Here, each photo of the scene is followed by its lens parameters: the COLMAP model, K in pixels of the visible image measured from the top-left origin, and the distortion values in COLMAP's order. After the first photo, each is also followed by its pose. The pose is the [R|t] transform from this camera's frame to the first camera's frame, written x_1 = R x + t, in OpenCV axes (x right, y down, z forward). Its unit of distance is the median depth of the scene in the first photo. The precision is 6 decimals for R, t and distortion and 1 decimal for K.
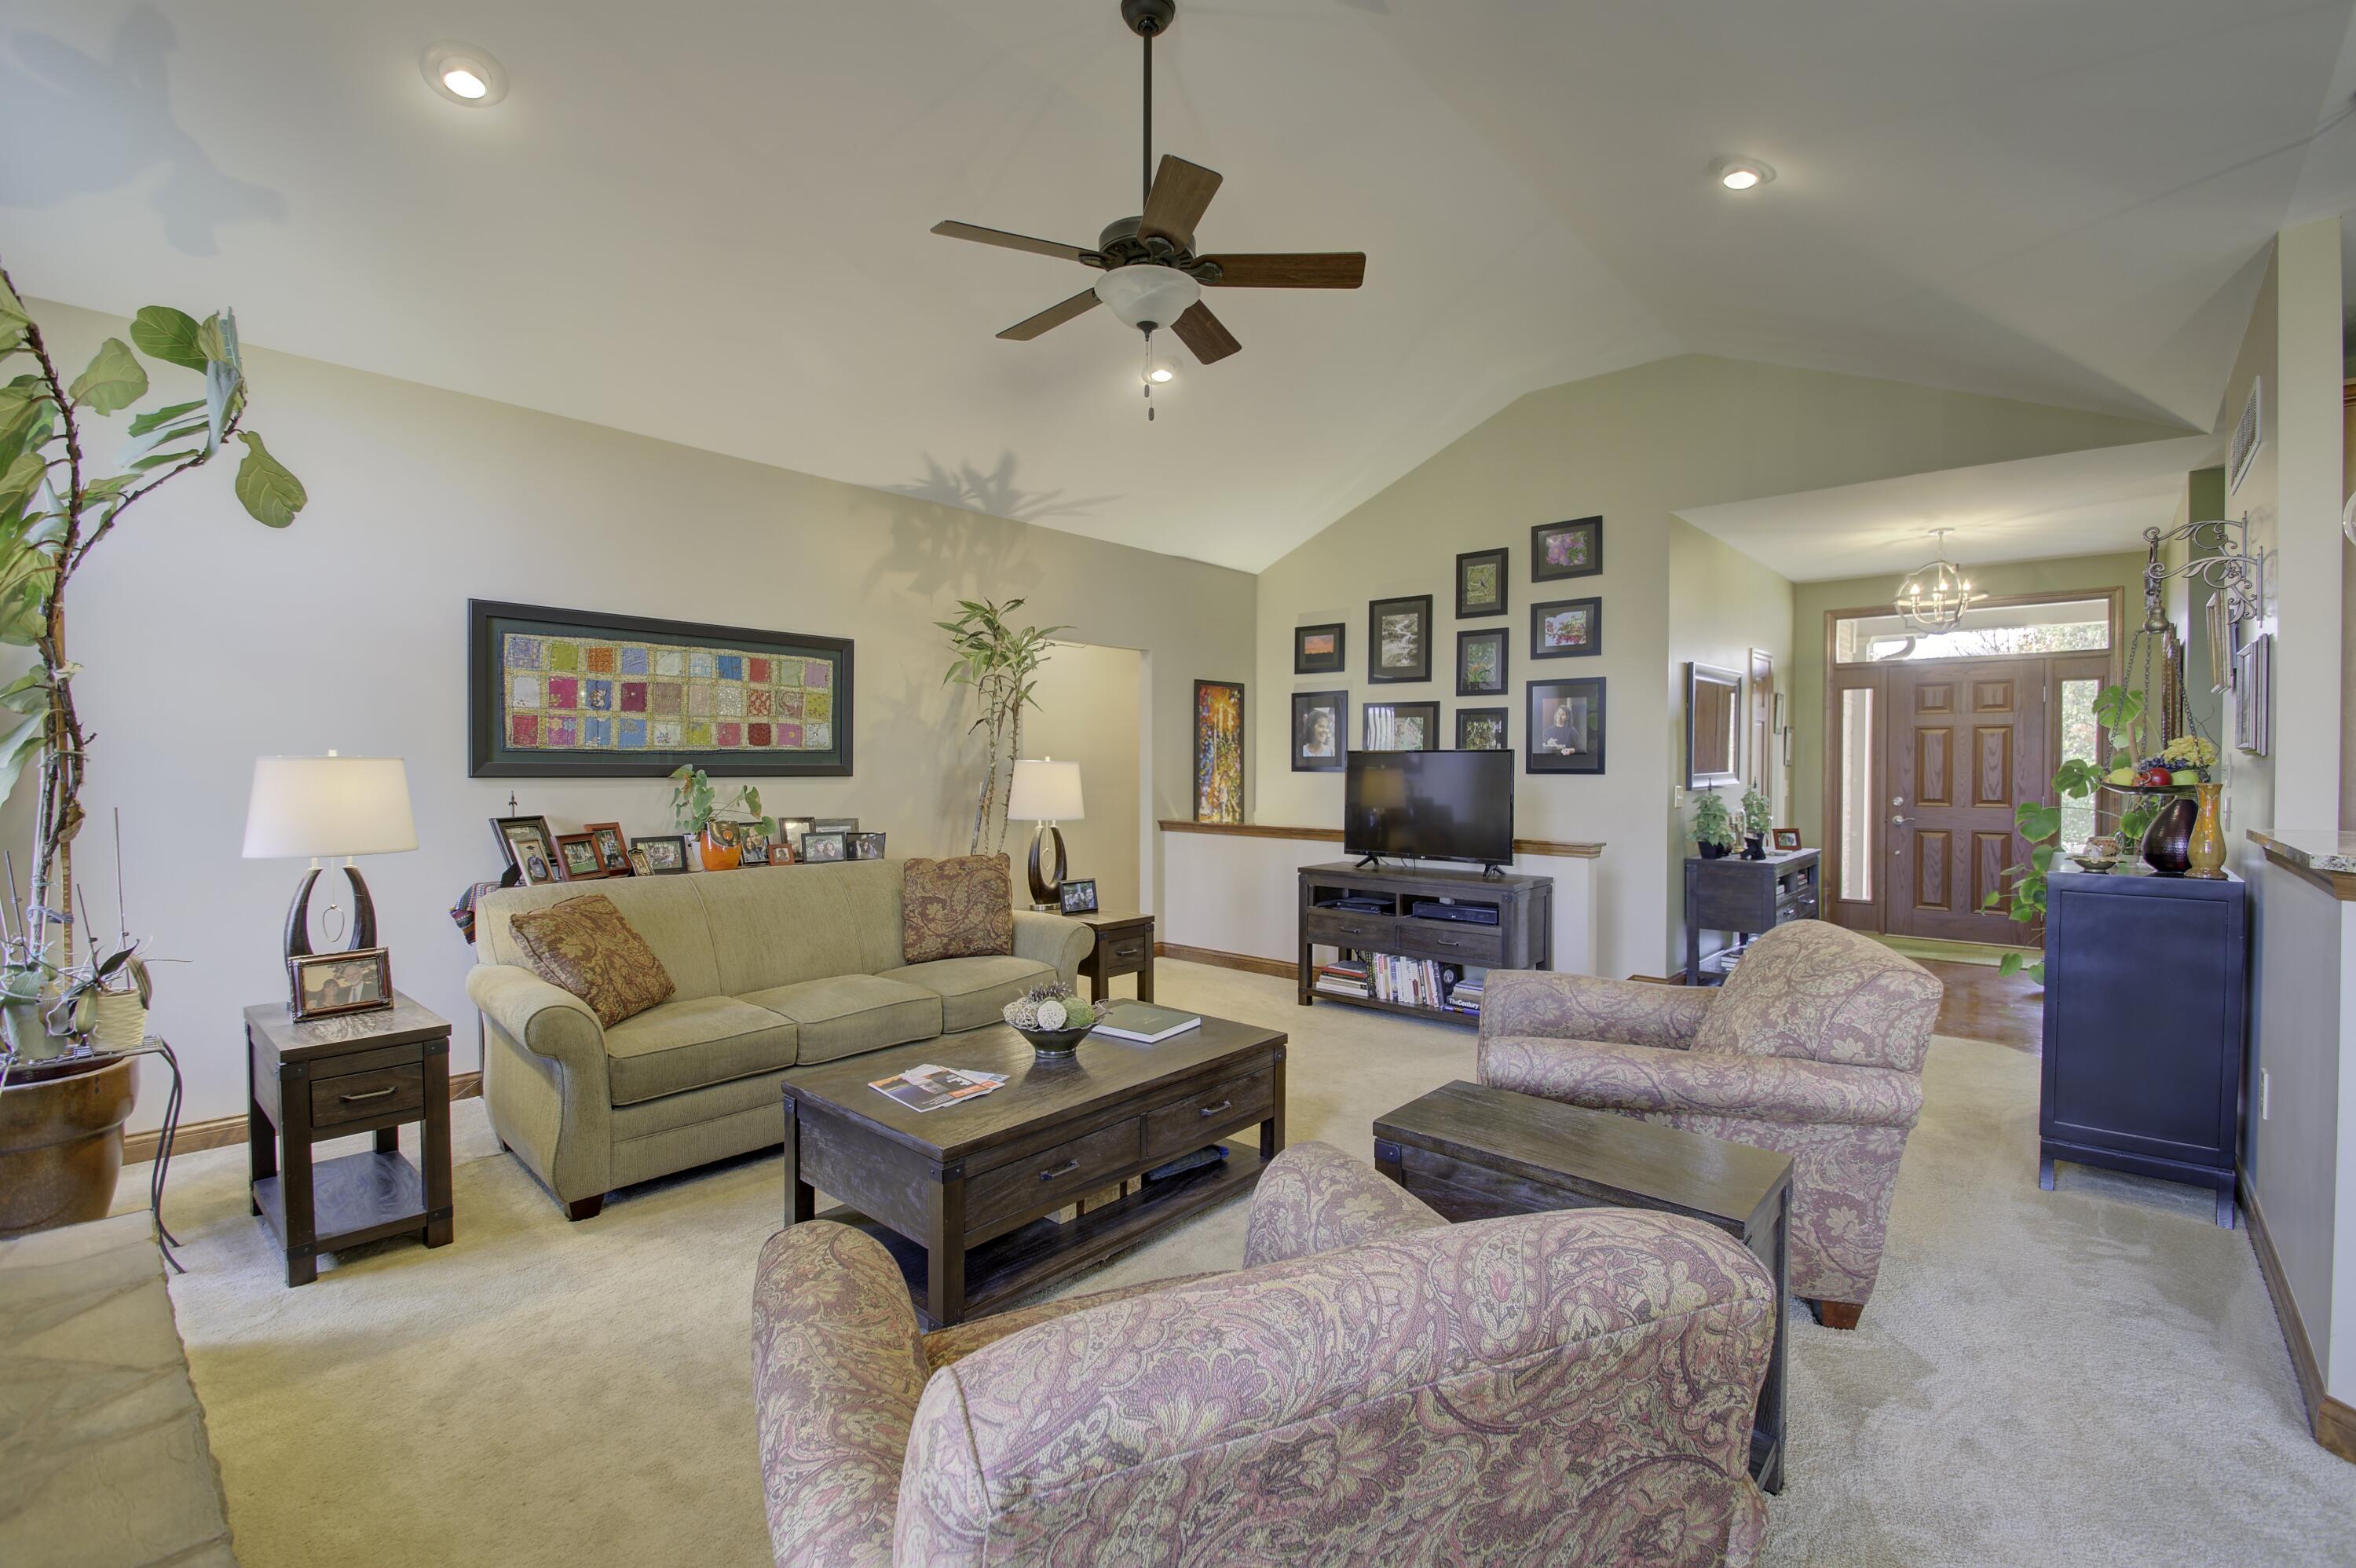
lens RADIAL K [[1021.9, 0, 1174.8], [0, 1021.9, 774.6], [0, 0, 1]] dist [0.001023, -0.010113]
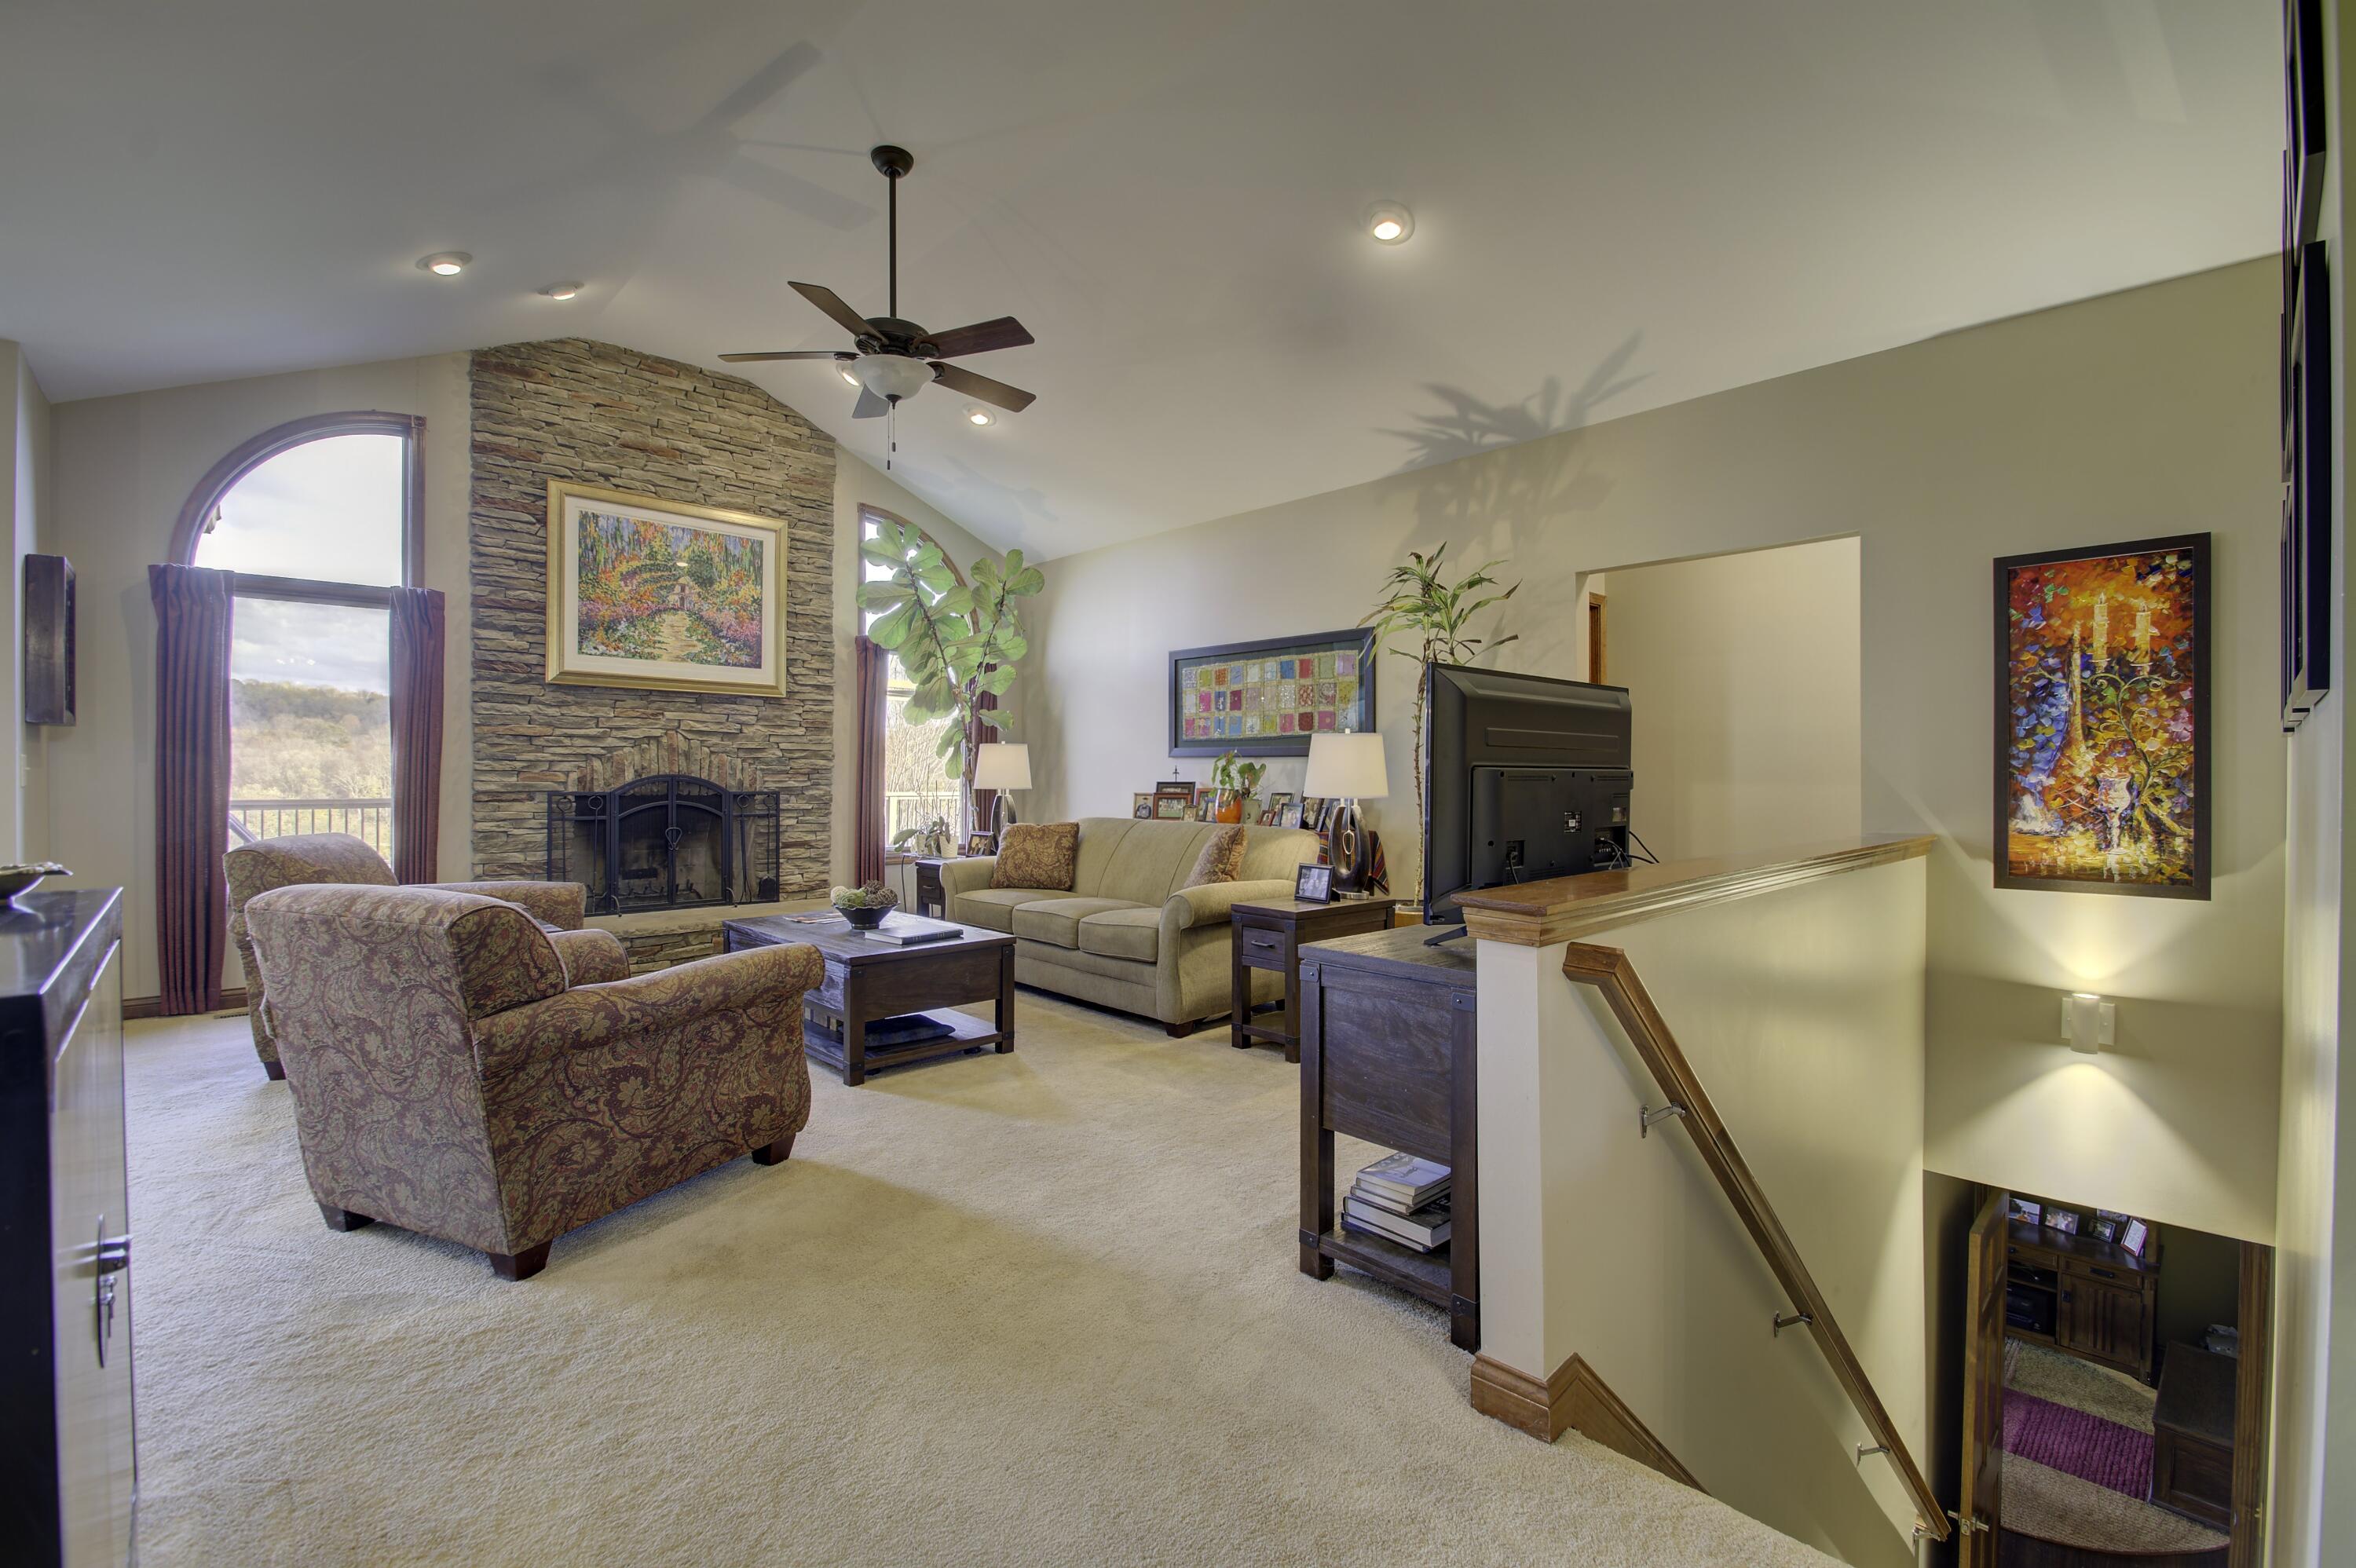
lens RADIAL K [[1021.9, 0, 1196.3], [0, 1021.9, 784.6], [0, 0, 1]] dist [0.001023, -0.010113]
pose [[-0.078240, 0.007349, -0.996907, 0.756661], [-0.013504, 0.999873, 0.008431, 0.025100], [0.996843, 0.014122, -0.078131, 0.899947]]
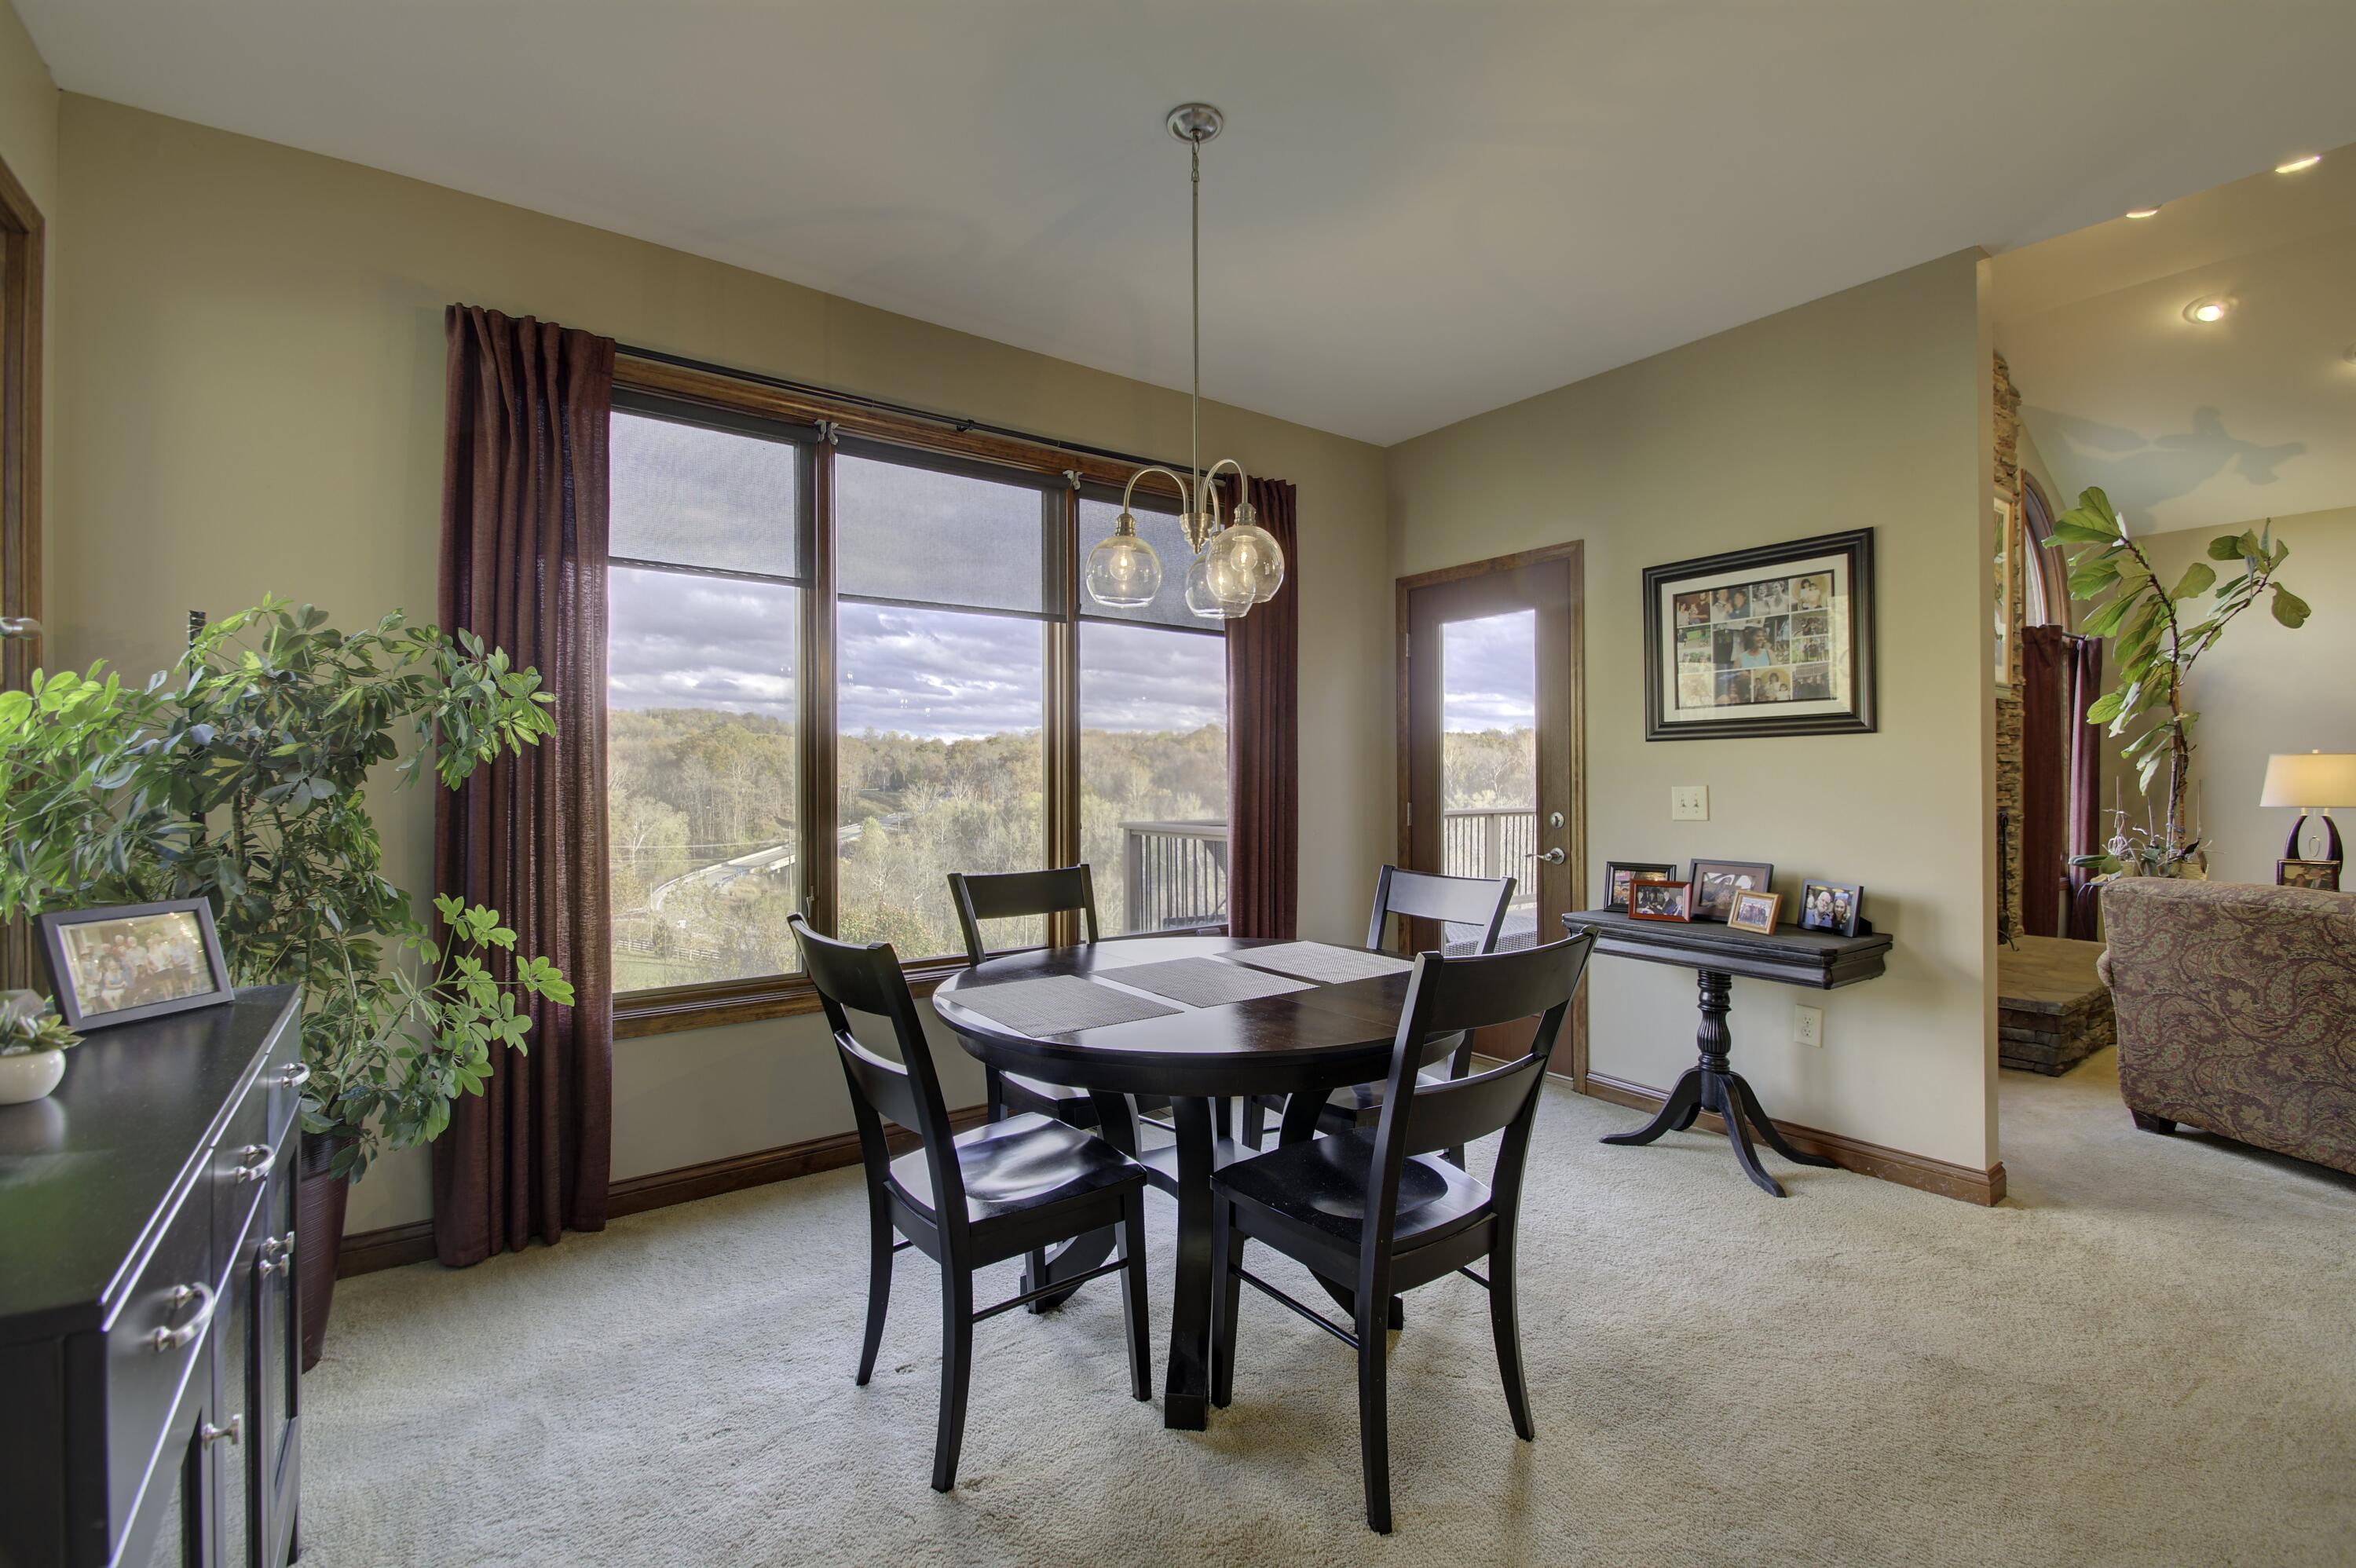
lens RADIAL K [[1021.9, 0, 1187.2], [0, 1021.9, 775.4], [0, 0, 1]] dist [0.001023, -0.010113]
pose [[-0.214856, -0.001380, -0.976645, 0.761899], [-0.005369, 0.999986, -0.000232, 0.018334], [0.976631, 0.005194, -0.214861, -0.321357]]
